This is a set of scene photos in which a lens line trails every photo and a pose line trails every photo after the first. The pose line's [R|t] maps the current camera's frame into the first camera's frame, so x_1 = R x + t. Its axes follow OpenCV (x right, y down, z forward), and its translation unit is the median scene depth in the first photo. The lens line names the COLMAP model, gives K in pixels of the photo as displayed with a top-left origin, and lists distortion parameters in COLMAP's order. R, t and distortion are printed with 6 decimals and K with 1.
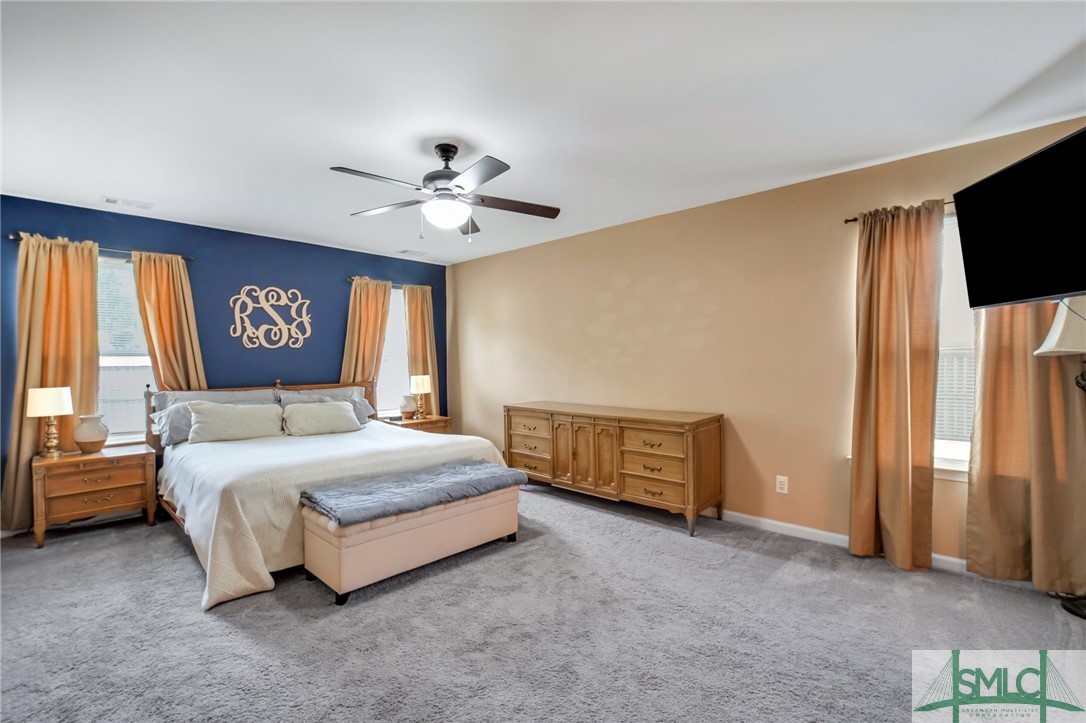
lens RADIAL K [[485.7, 0, 542.2], [0, 485.7, 355.5], [0, 0, 1]] dist [-0.003271, 0.000357]
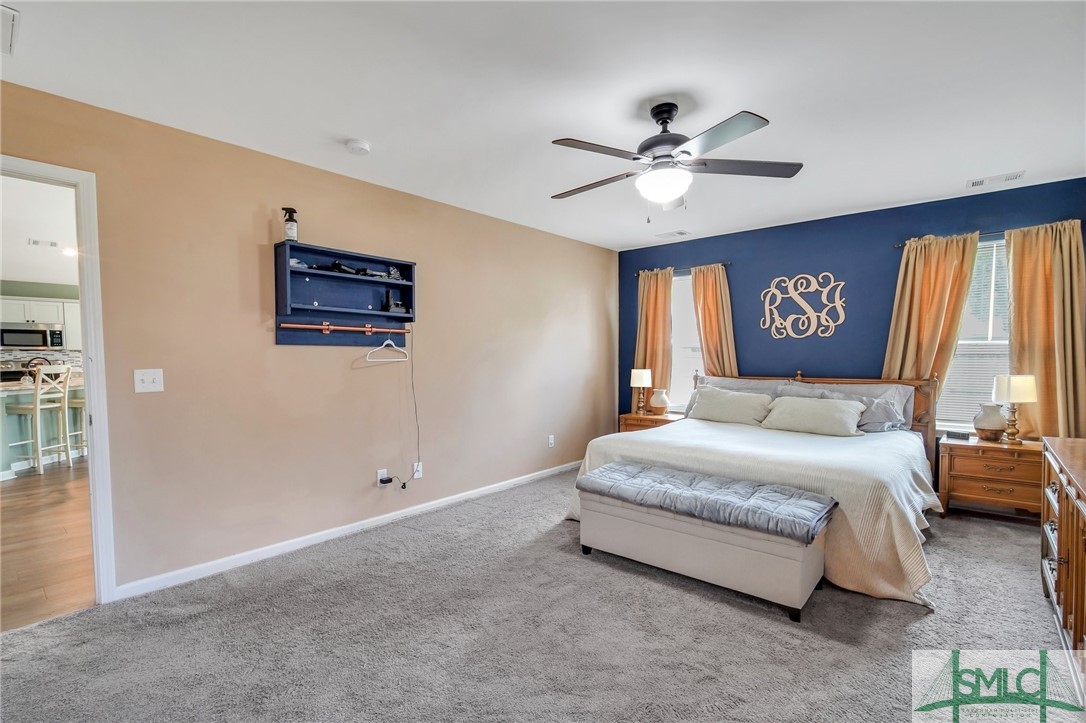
lens RADIAL K [[498.4, 0, 541.7], [0, 498.4, 381.3], [0, 0, 1]] dist [-0.002691, -0.000305]
pose [[0.058117, 0.058888, -0.996571, 0.418102], [0.014734, 0.998099, 0.059838, 0.003877], [0.998201, -0.018161, 0.057139, 0.436427]]
